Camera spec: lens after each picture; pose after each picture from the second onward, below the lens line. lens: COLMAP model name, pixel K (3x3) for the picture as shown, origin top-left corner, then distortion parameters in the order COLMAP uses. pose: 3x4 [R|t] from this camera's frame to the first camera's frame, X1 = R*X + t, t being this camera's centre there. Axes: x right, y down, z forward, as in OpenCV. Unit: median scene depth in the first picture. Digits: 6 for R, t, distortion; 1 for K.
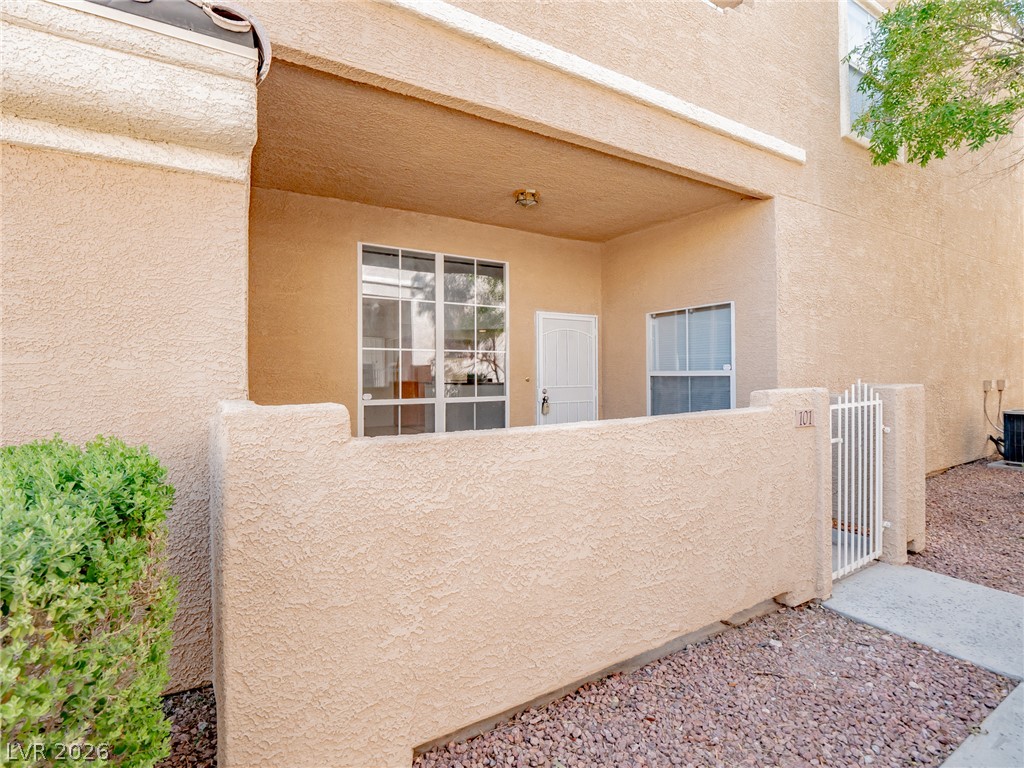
lens RADIAL K [[493.0, 0, 511.7], [0, 493.0, 374.7], [0, 0, 1]] dist [-0.012172, -0.000467]
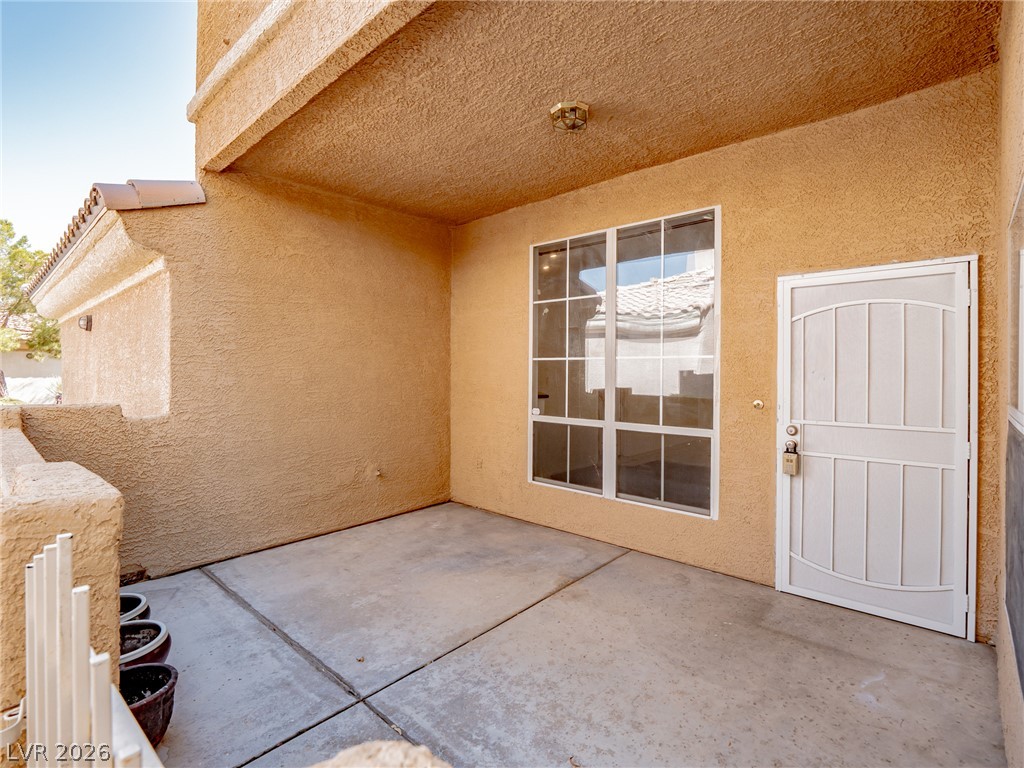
lens RADIAL K [[493.0, 0, 511.7], [0, 493.0, 374.7], [0, 0, 1]] dist [-0.012172, -0.000467]
pose [[0.287089, 0.008994, -0.957862, 0.532866], [-0.012275, 0.999908, 0.005709, -0.026709], [0.957825, 0.010119, 0.287173, 0.645303]]
